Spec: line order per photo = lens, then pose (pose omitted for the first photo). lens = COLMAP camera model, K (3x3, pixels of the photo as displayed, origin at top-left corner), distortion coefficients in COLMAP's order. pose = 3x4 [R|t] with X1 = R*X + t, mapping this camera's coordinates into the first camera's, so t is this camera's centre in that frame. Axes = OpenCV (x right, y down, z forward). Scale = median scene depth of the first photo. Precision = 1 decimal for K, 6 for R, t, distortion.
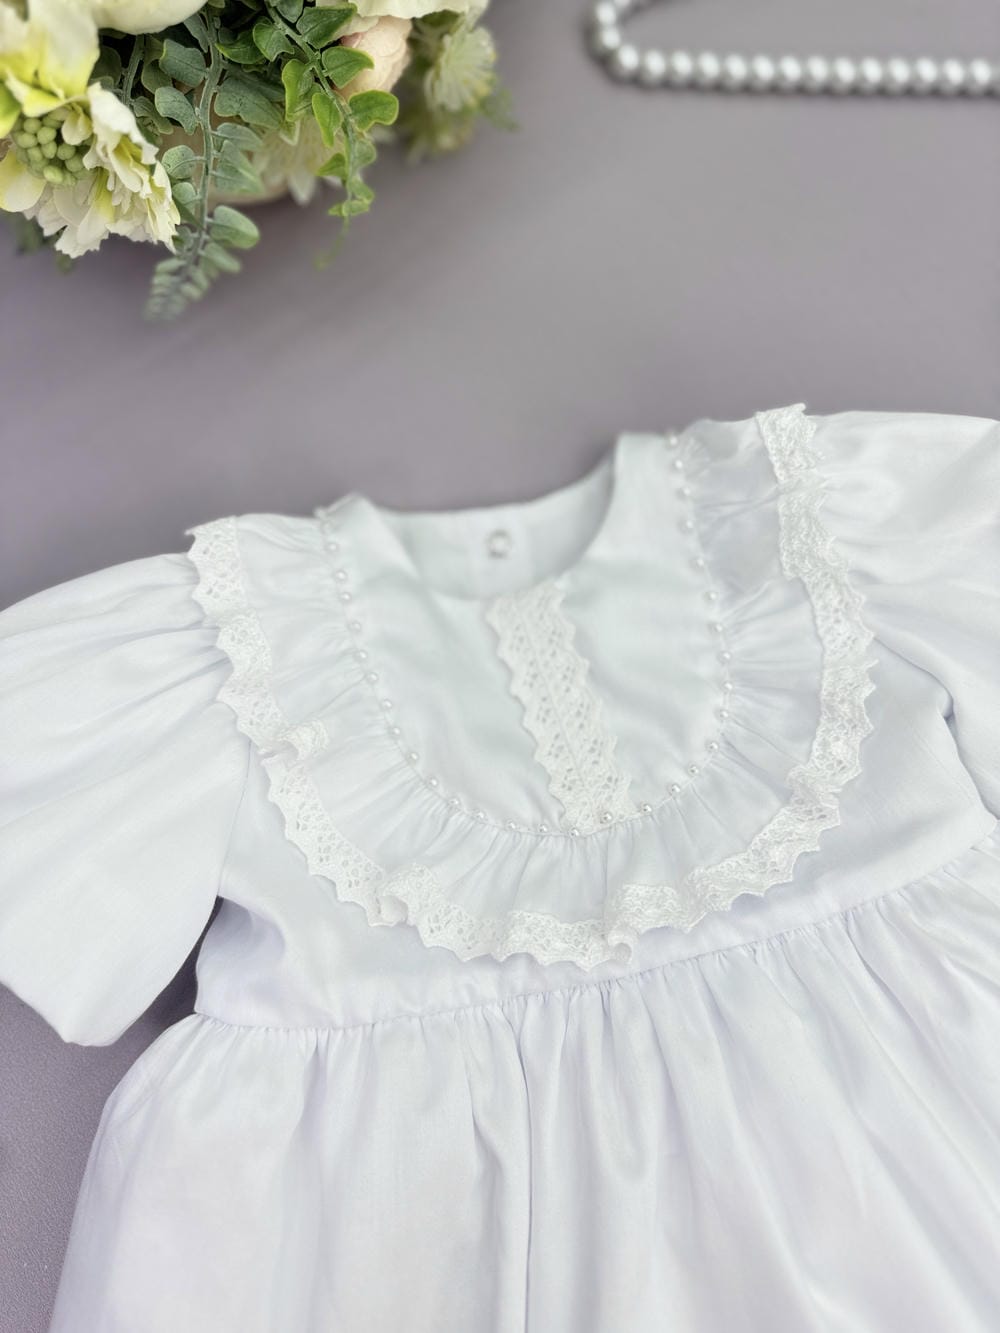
lens RADIAL K [[946.0, 0, 500.0], [0, 946.0, 666.5], [0, 0, 1]] dist [0.039430, -0.046539]
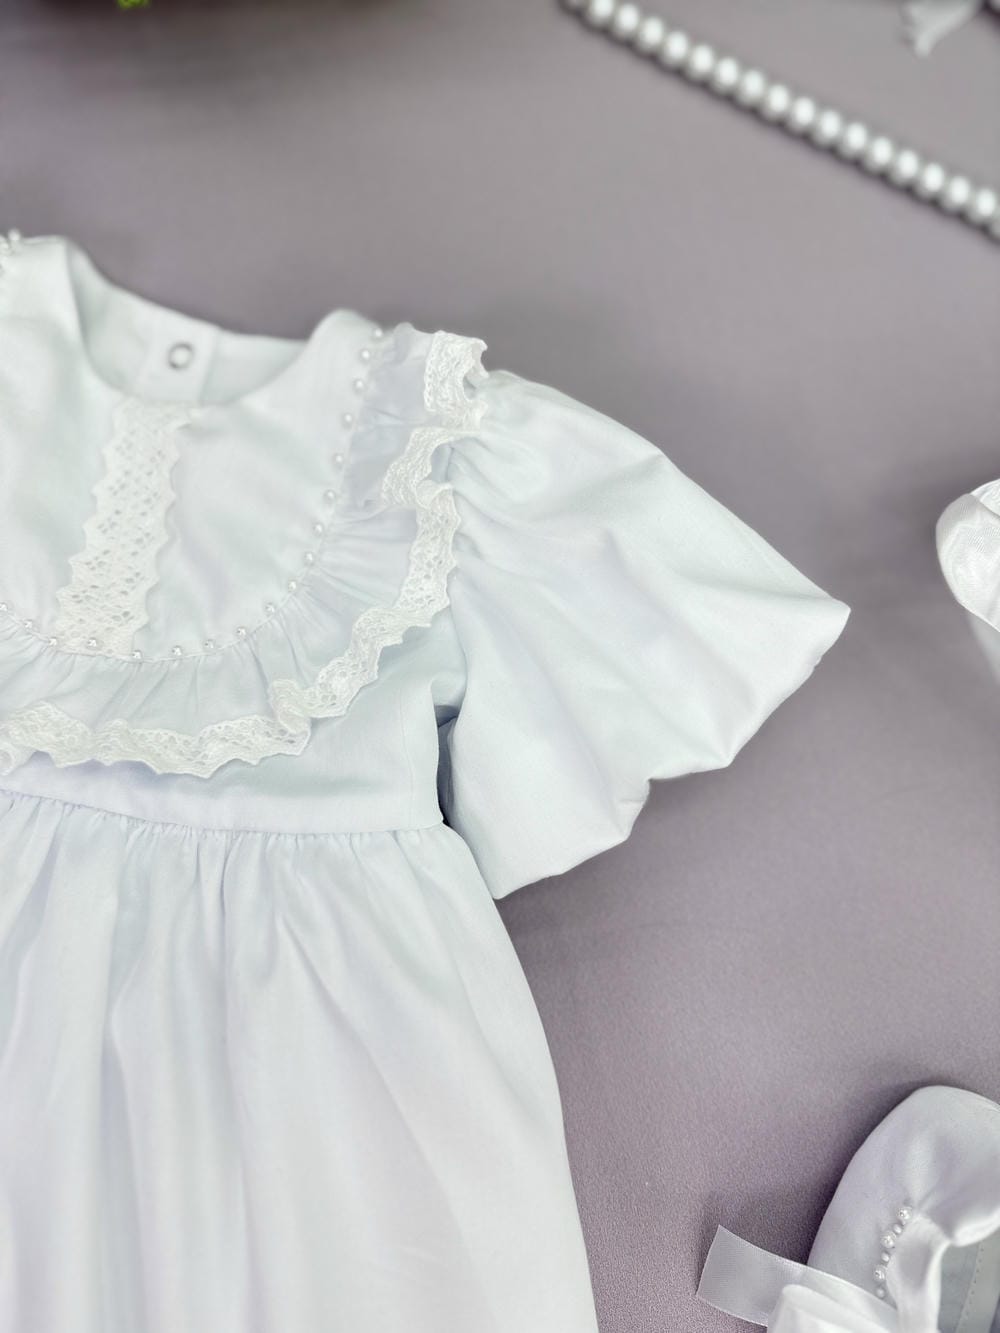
lens RADIAL K [[963.1, 0, 500.0], [0, 963.1, 666.5], [0, 0, 1]] dist [0.044403, -0.001808]
pose [[0.889915, 0.455707, 0.019537, 0.455134], [-0.455718, 0.890115, -0.004162, 0.002810], [-0.019287, -0.005200, 0.999800, 0.048724]]
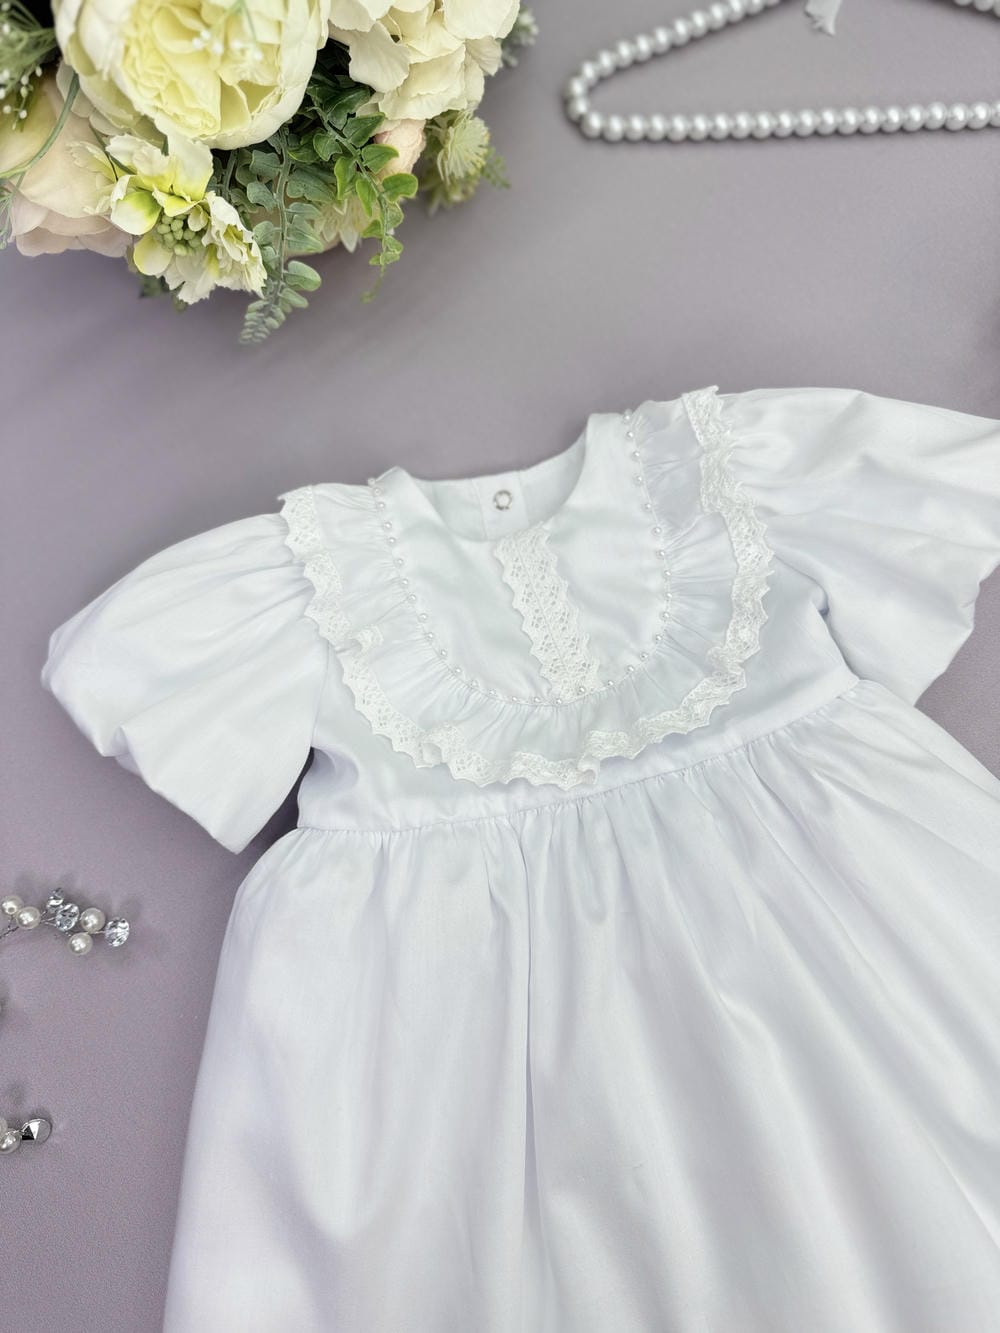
lens RADIAL K [[919.6, 0, 500.0], [0, 919.6, 666.5], [0, 0, 1]] dist [0.093594, -0.145437]
pose [[0.998099, -0.029280, -0.054234, 0.067203], [0.030306, 0.999375, 0.018189, 0.095277], [0.053668, -0.019799, 0.998363, -0.366954]]
